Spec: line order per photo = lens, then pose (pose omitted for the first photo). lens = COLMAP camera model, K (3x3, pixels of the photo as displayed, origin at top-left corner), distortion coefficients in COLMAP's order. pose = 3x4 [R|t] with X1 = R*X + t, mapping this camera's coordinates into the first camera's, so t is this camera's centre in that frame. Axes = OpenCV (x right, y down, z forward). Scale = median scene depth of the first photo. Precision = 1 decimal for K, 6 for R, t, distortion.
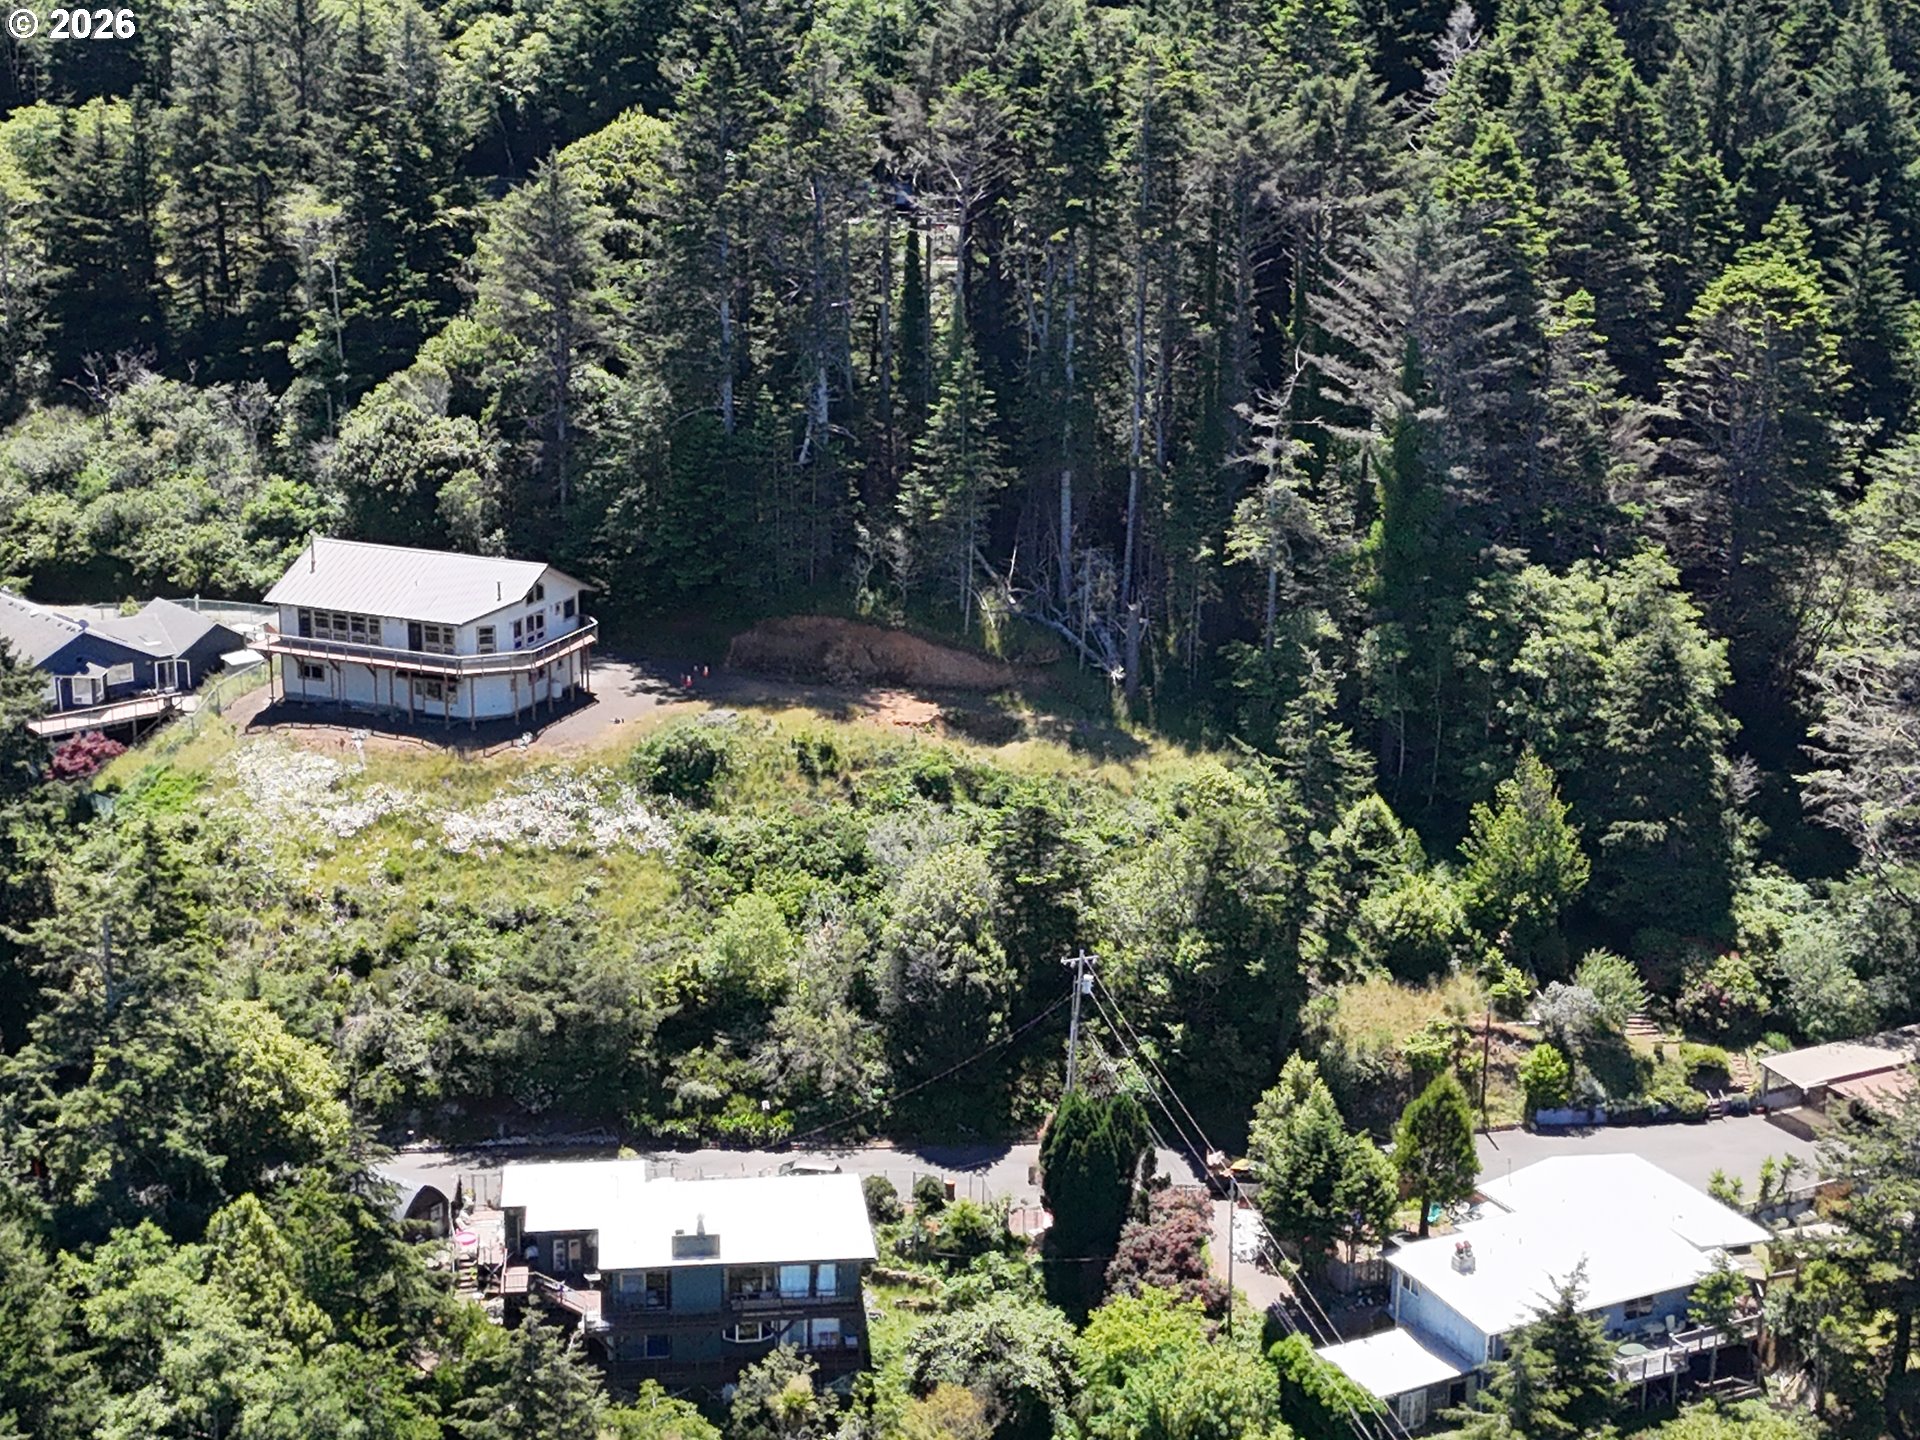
lens RADIAL K [[3024.4, 0, 964.7], [0, 3024.4, 723.2], [0, 0, 1]] dist [0.222754, -0.703941]
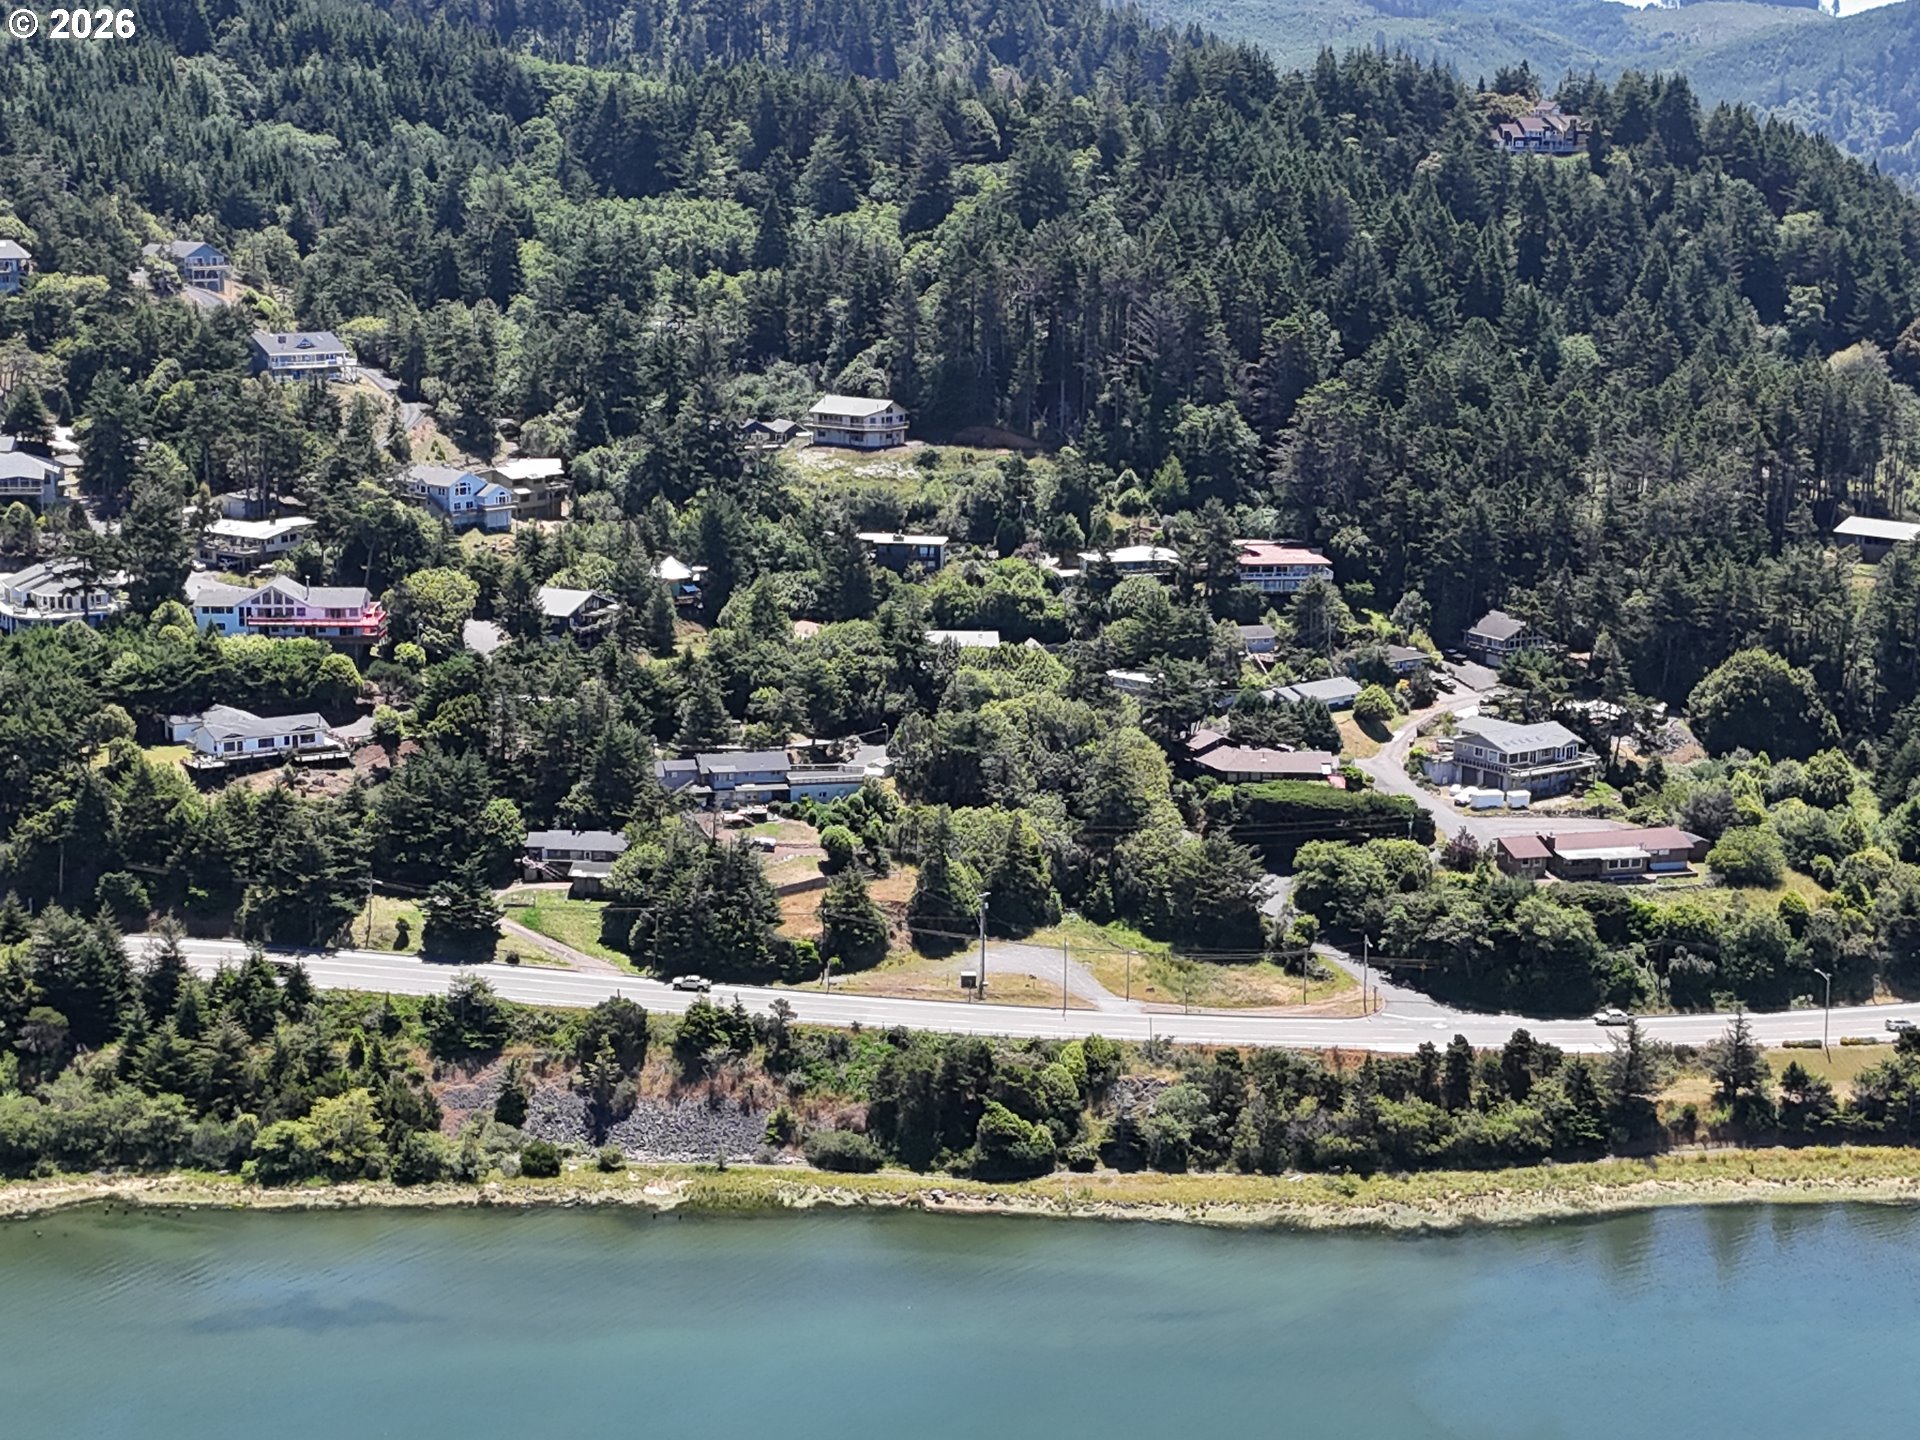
lens RADIAL K [[3024.4, 0, 964.7], [0, 3024.4, 723.2], [0, 0, 1]] dist [0.222754, -0.703941]
pose [[0.978959, 0.043398, -0.199387, 0.598019], [-0.060317, 0.995002, -0.079578, 0.544224], [0.194937, 0.089930, 0.976684, -2.115555]]
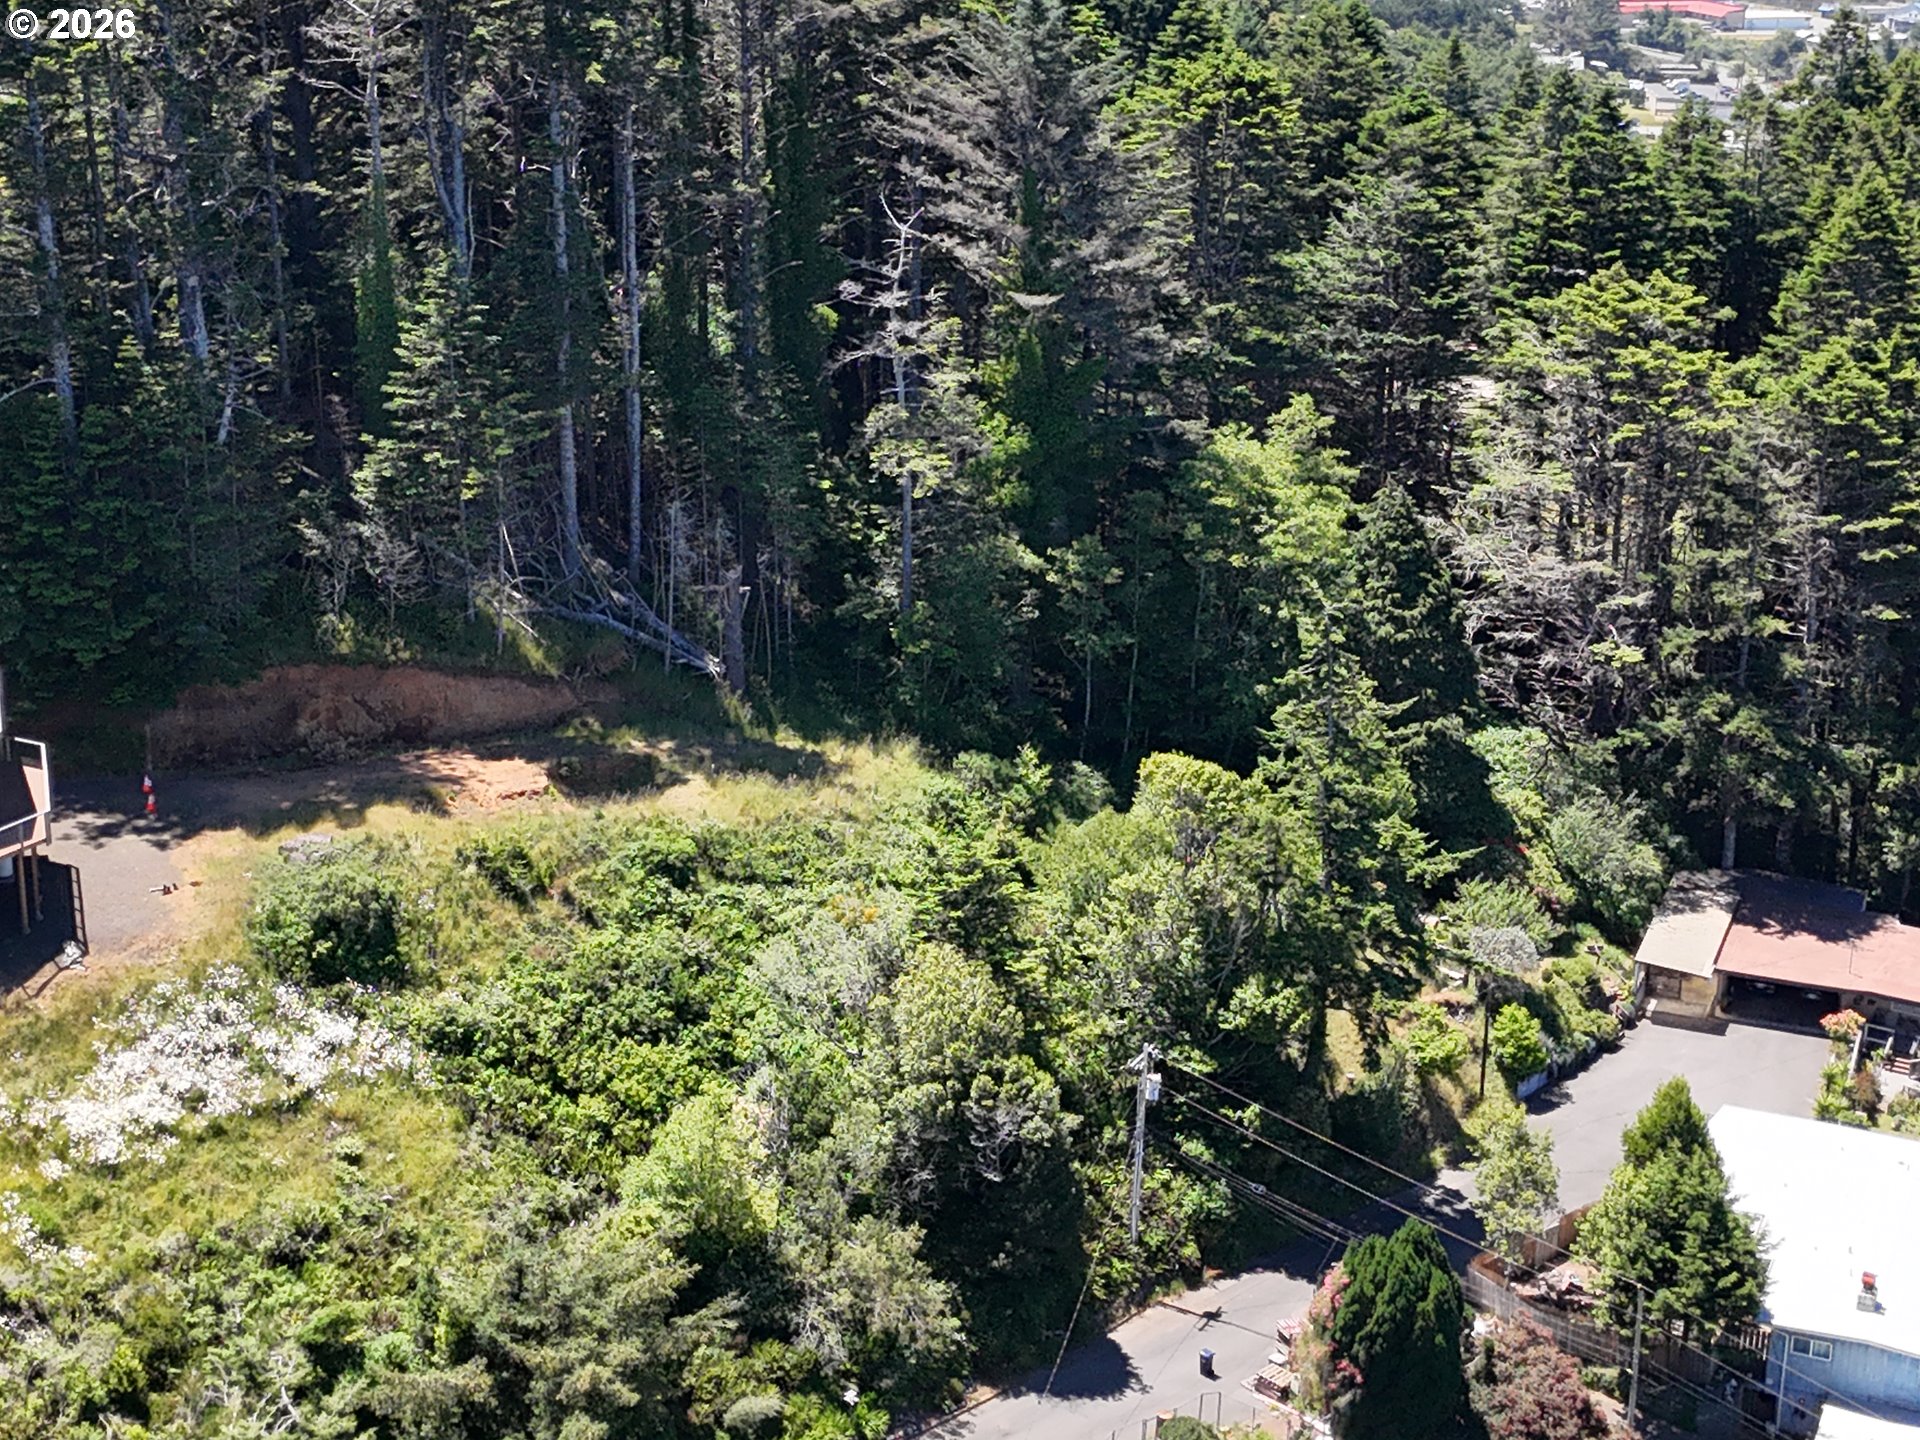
lens RADIAL K [[3024.4, 0, 964.7], [0, 3024.4, 723.2], [0, 0, 1]] dist [0.222754, -0.703941]
pose [[0.772170, -0.200075, 0.603095, -0.363043], [0.173632, 0.979449, 0.102621, -0.070956], [-0.611233, 0.025476, 0.791041, 0.396507]]
